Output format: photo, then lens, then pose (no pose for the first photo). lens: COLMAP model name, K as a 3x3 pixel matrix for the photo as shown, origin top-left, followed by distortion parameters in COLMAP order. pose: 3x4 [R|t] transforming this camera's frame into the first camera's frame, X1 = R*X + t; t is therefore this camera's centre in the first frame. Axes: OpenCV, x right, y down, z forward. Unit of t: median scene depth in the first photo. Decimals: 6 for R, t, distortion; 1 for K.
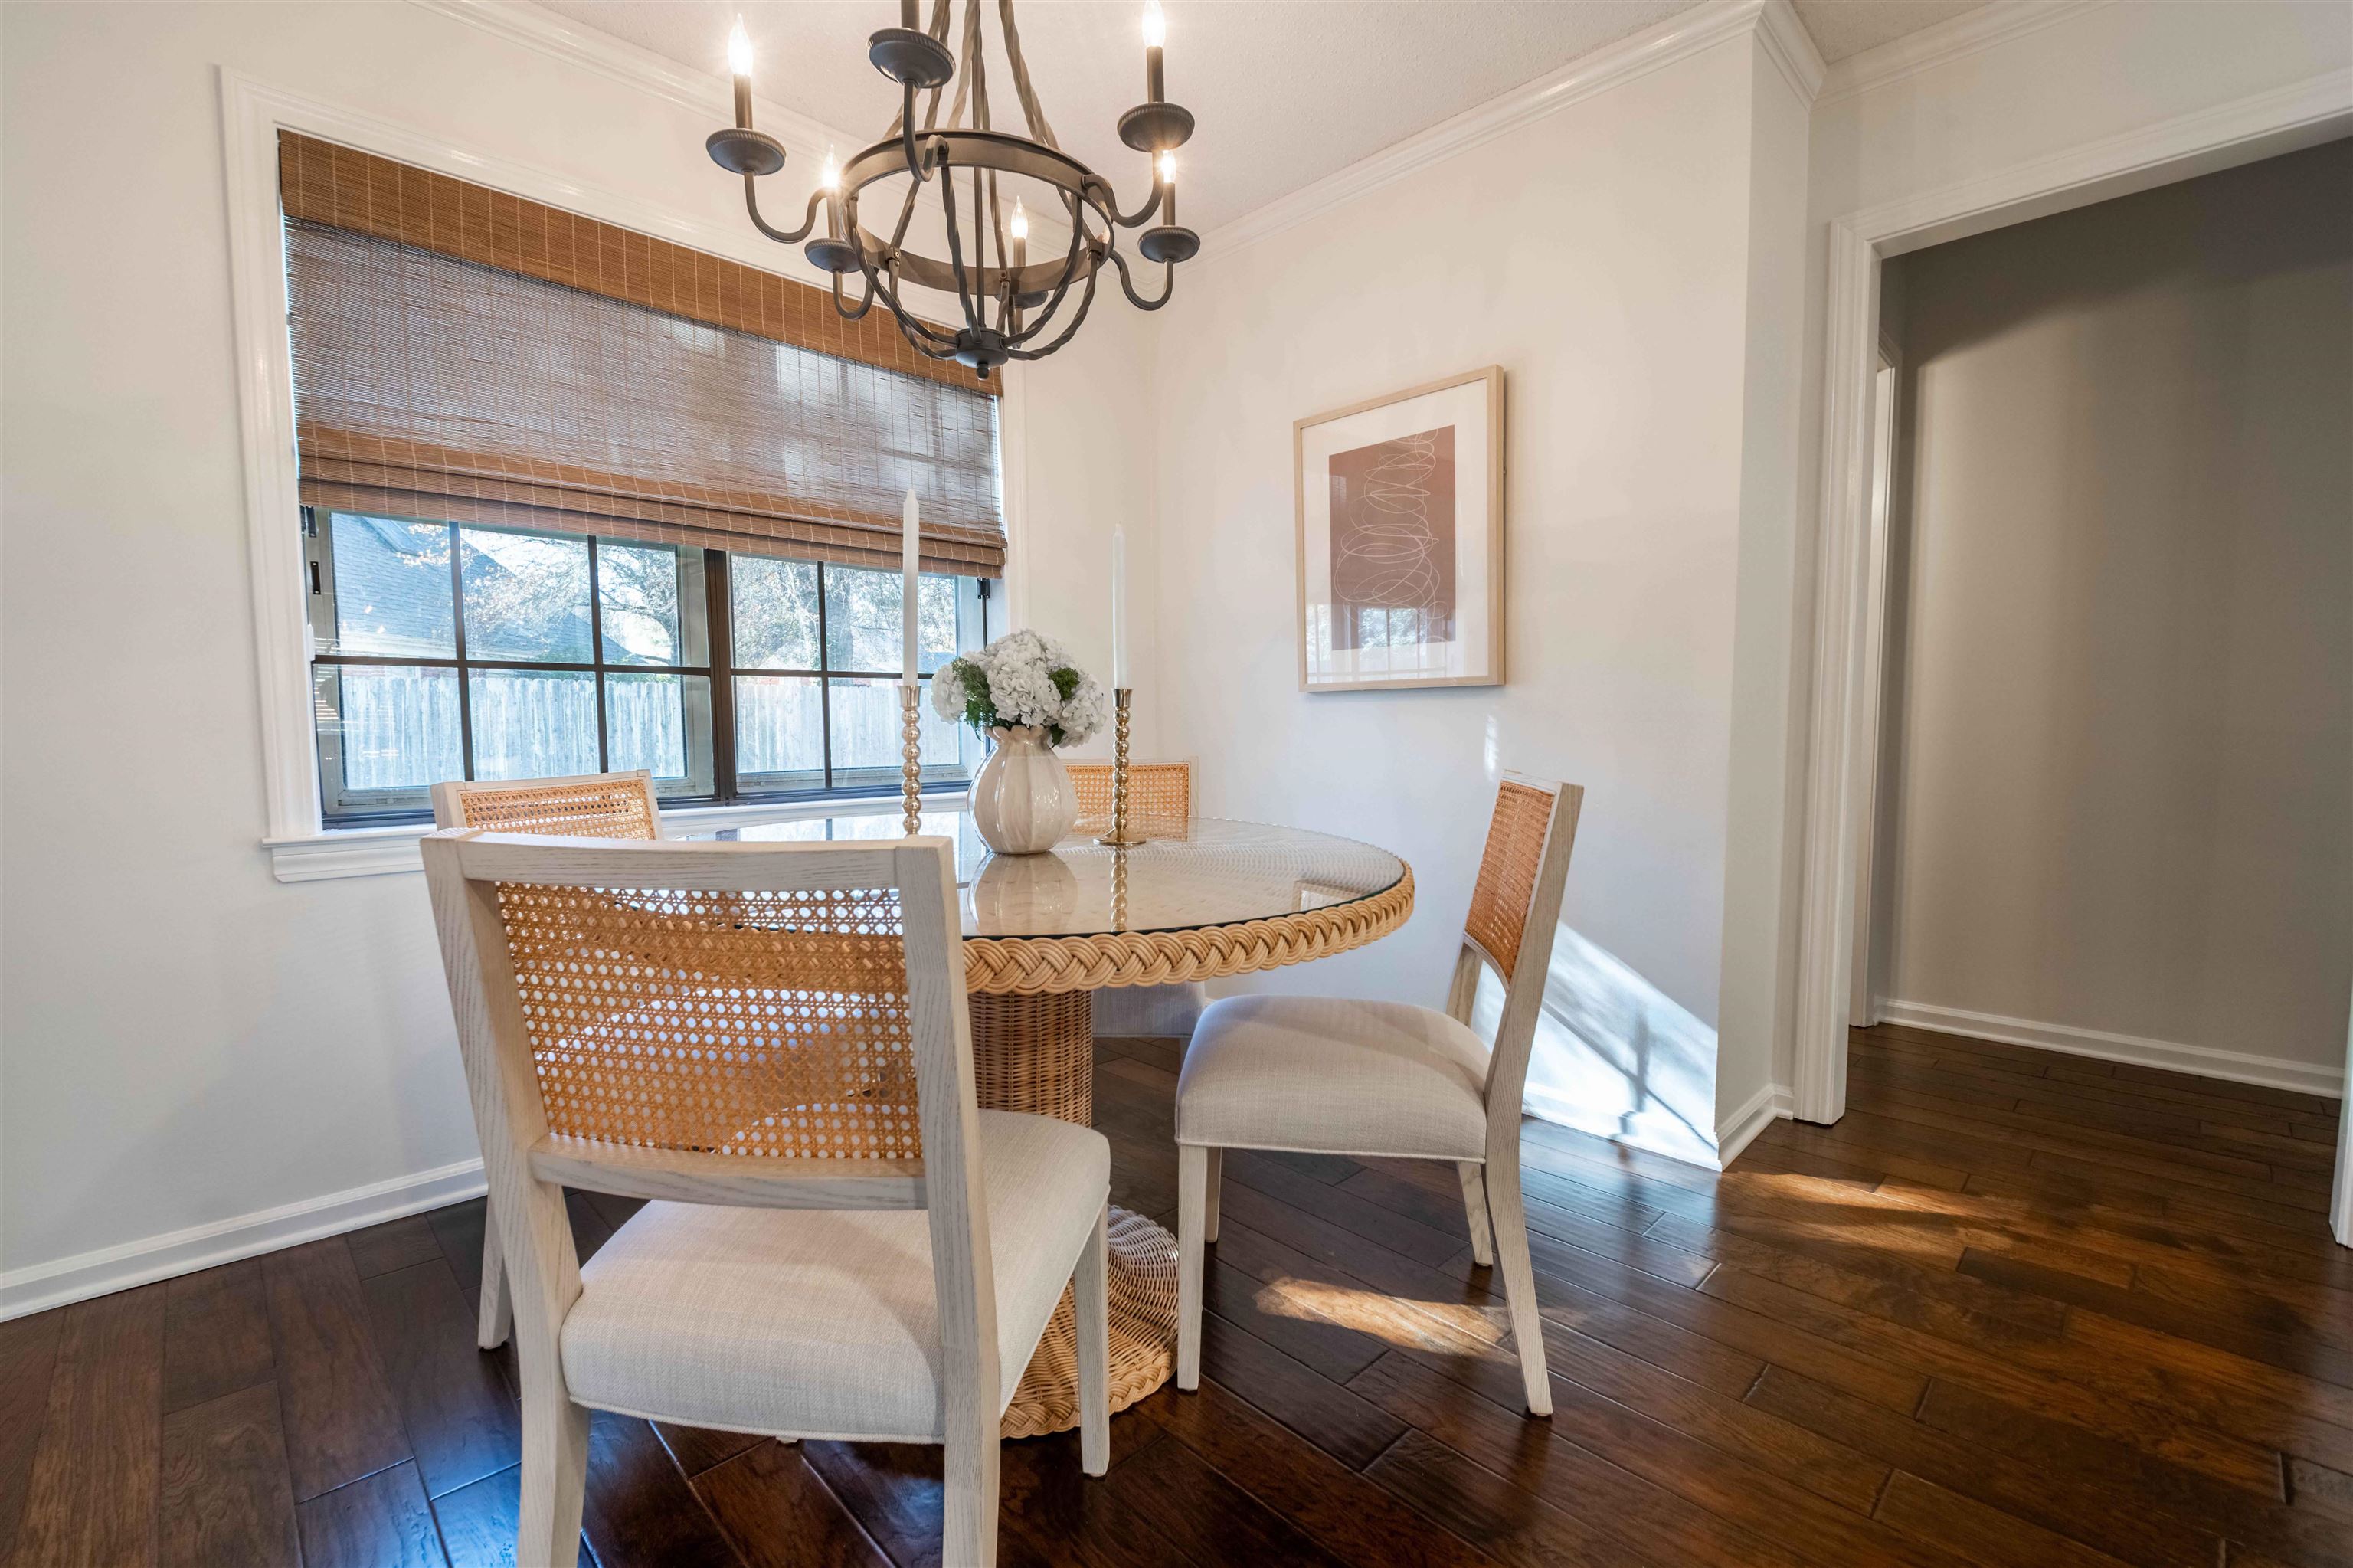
lens RADIAL K [[1004.9, 0, 1169.8], [0, 1004.9, 788.1], [0, 0, 1]] dist [0.000670, -0.009550]
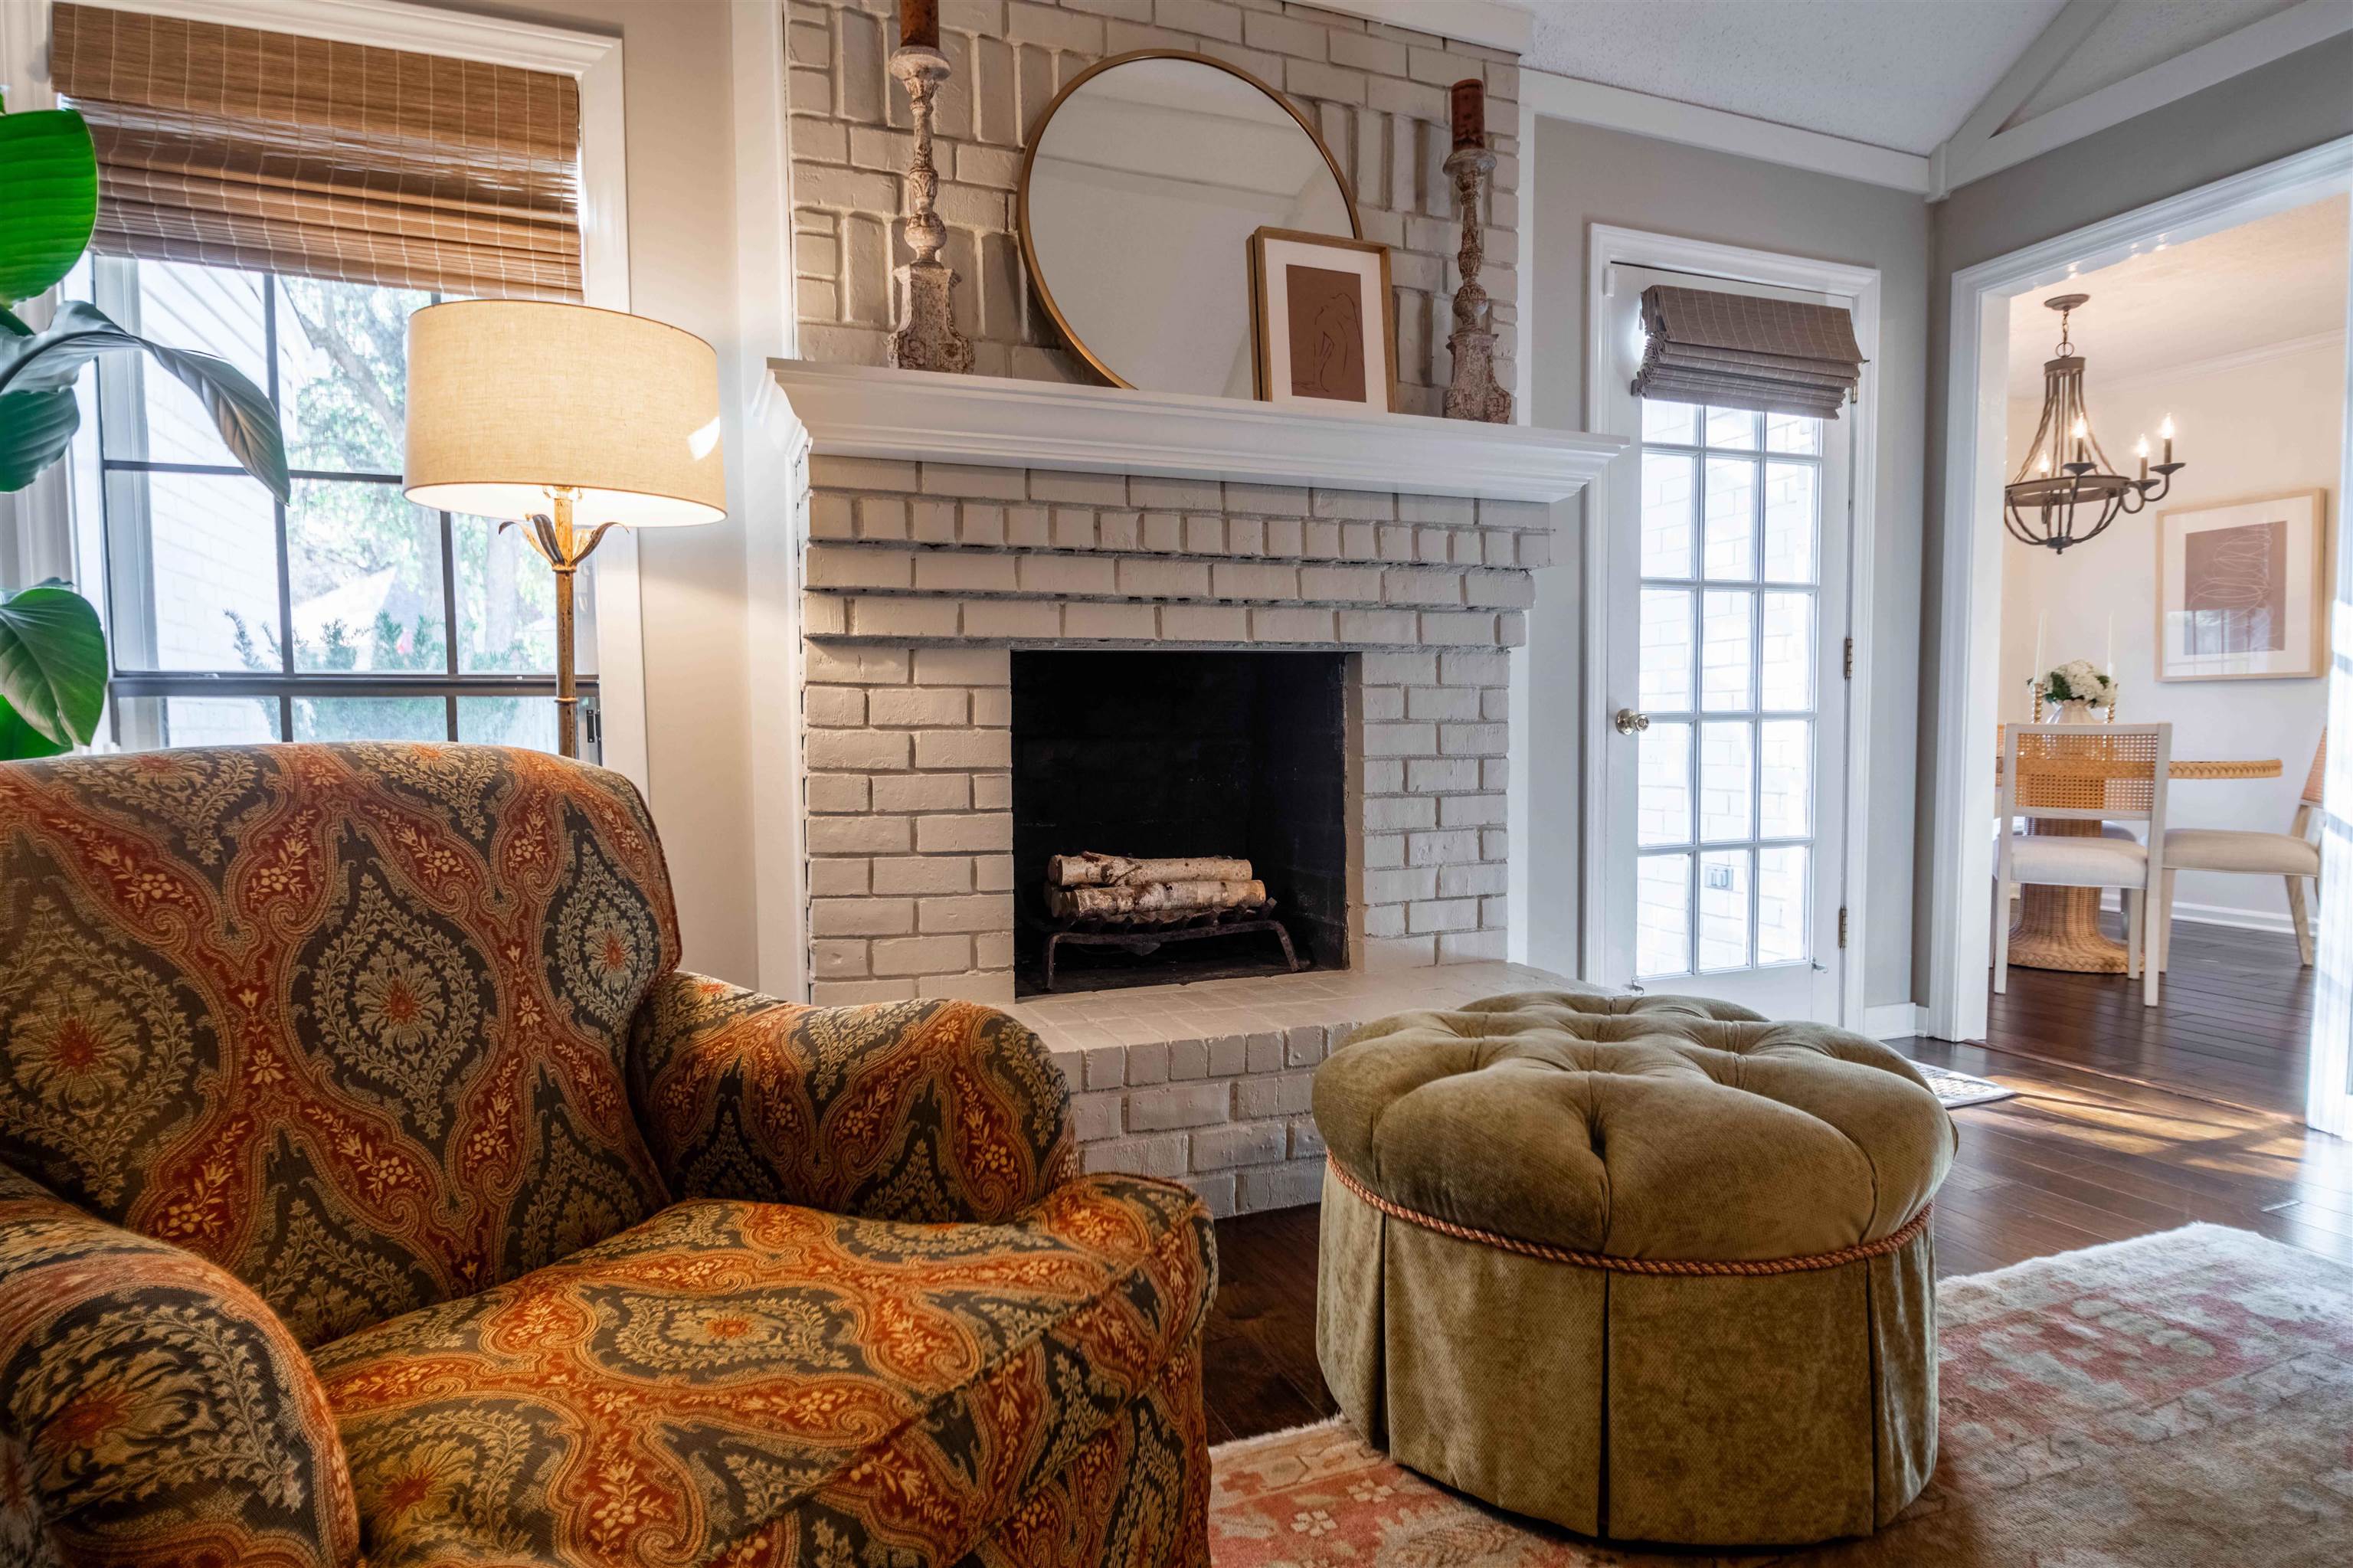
lens RADIAL K [[1284.5, 0, 1176.5], [0, 1284.5, 784.0], [0, 0, 1]] dist [0.002305, 0.000219]
pose [[0.927879, 0.017629, -0.372464, -0.668731], [-0.022990, 0.999686, -0.009958, 0.147833], [0.372171, 0.017803, 0.927993, -1.780742]]
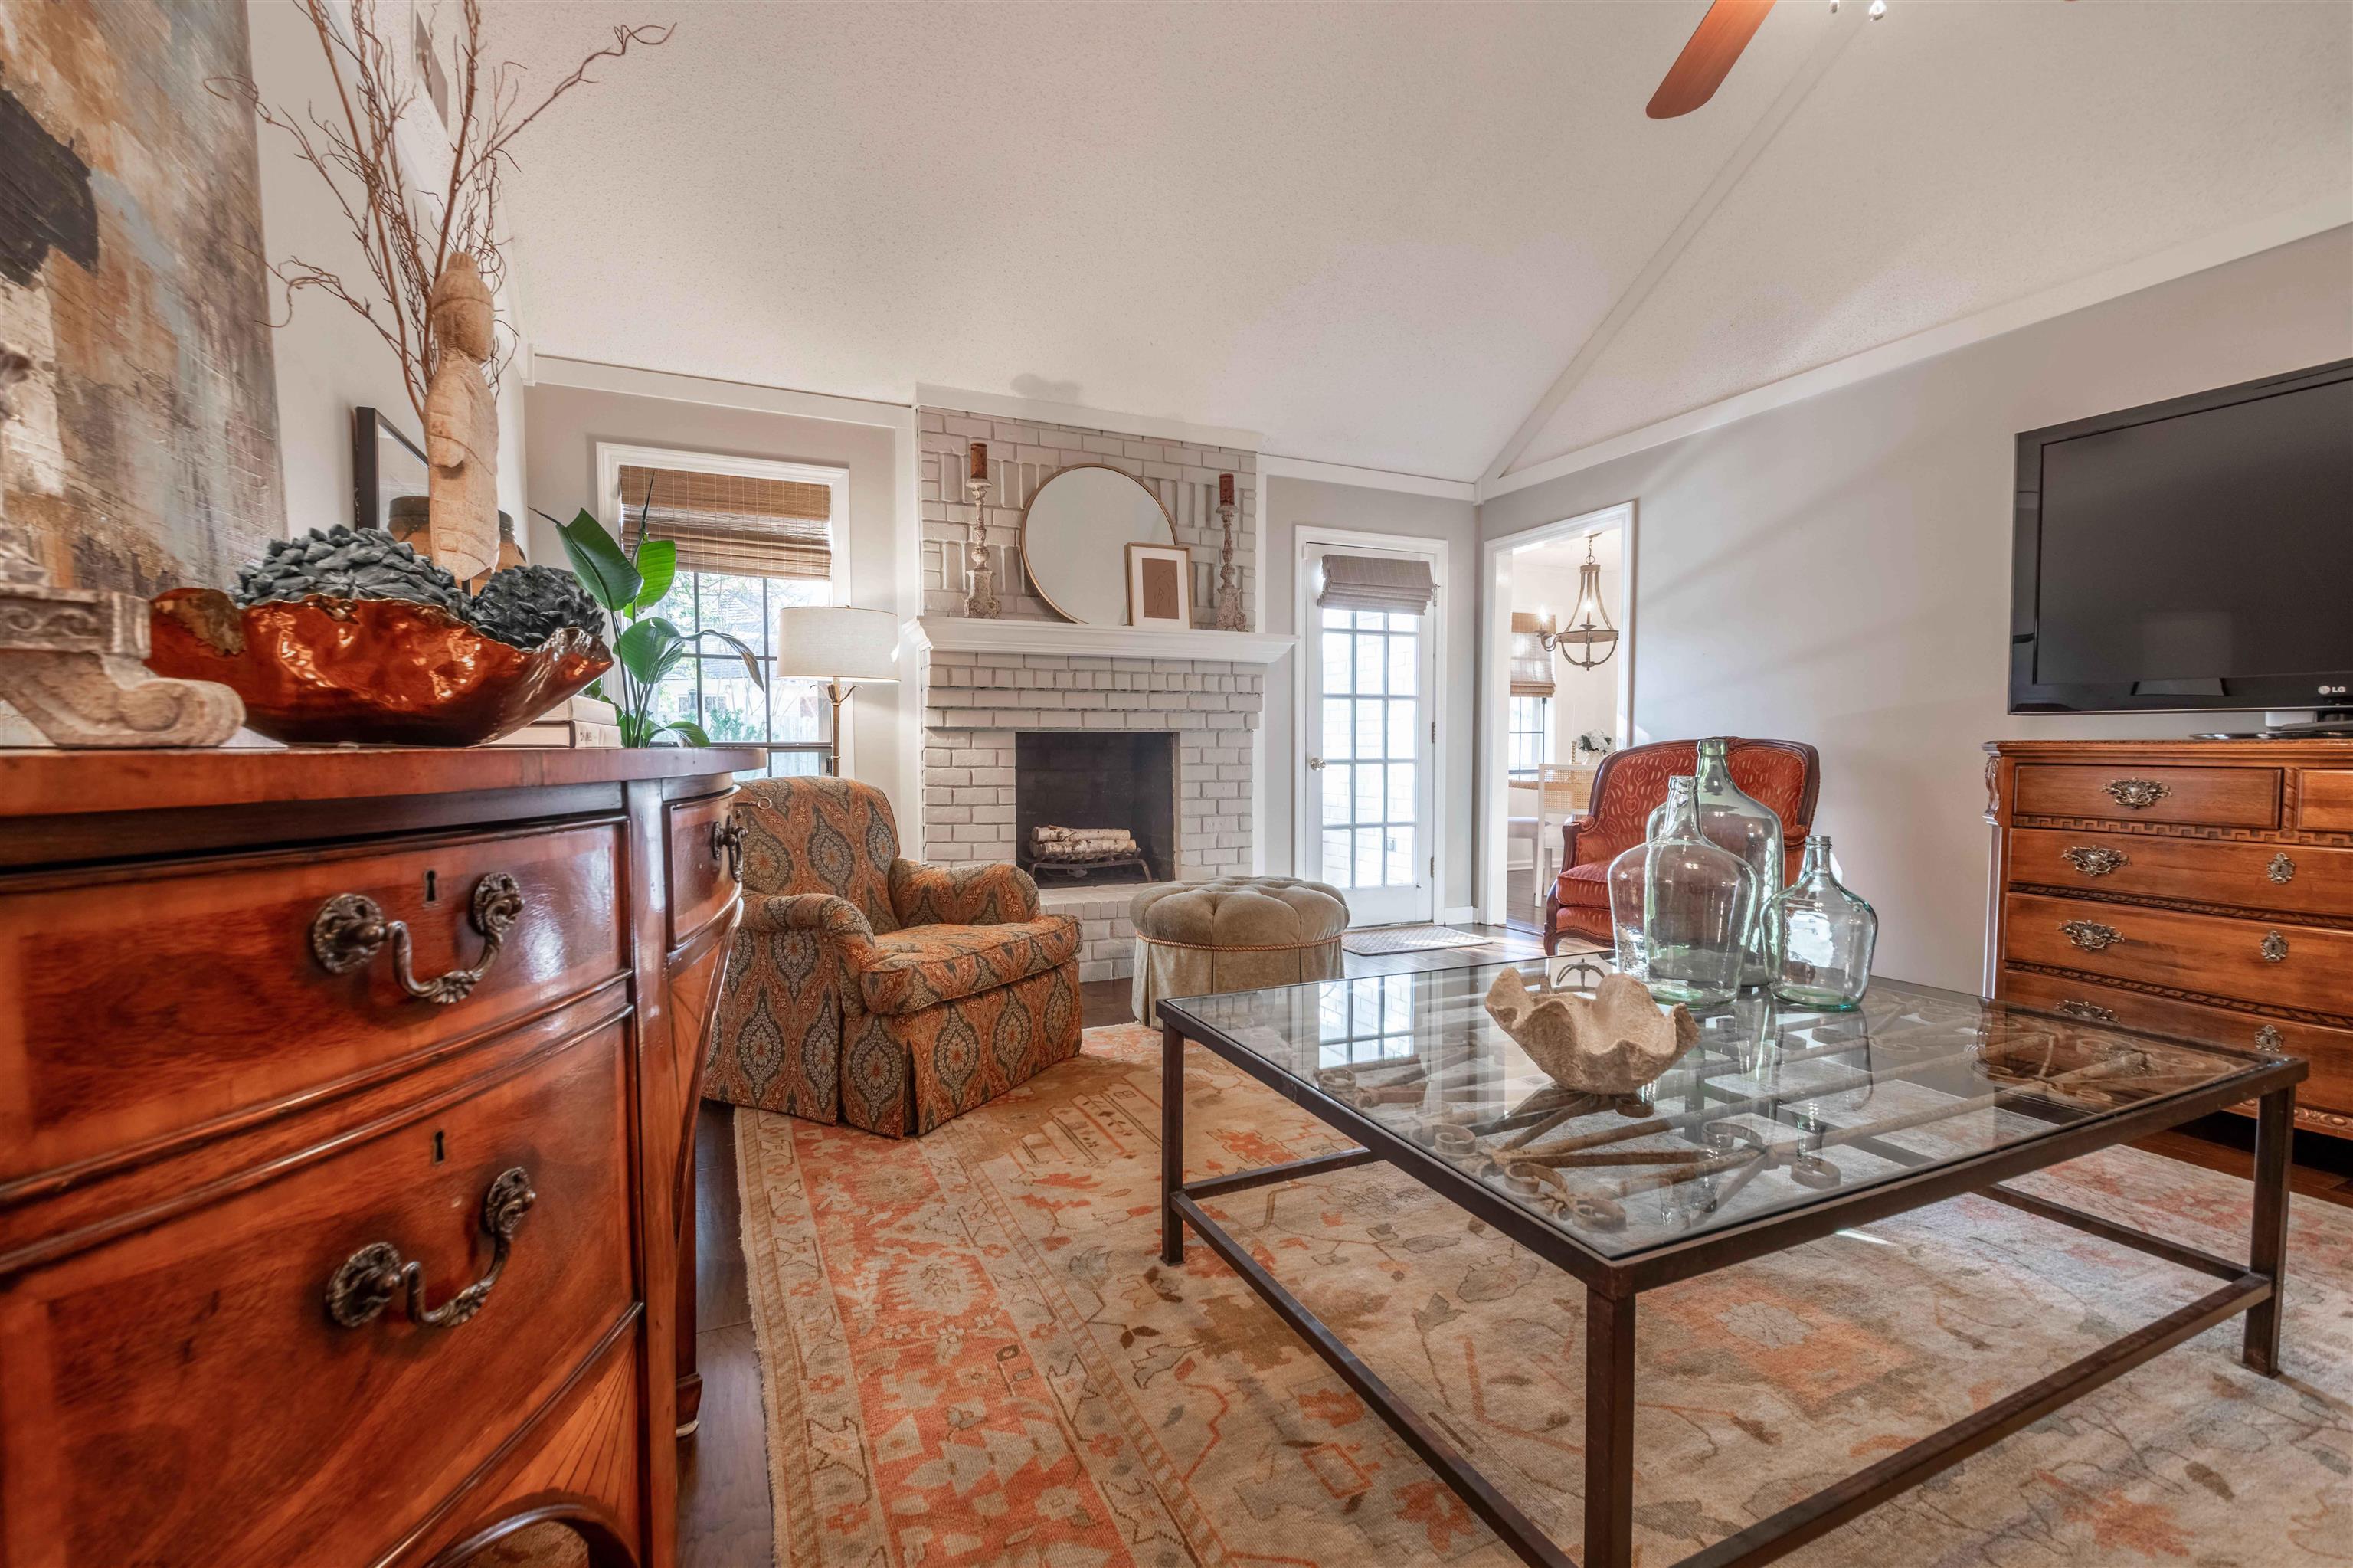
lens RADIAL K [[985.8, 0, 1170.0], [0, 985.8, 781.9], [0, 0, 1]] dist [-0.001869, -0.000381]
pose [[0.941824, 0.017183, -0.335667, -0.291140], [-0.027236, 0.999310, -0.025266, 0.159659], [0.335002, 0.032938, 0.941642, -2.504180]]
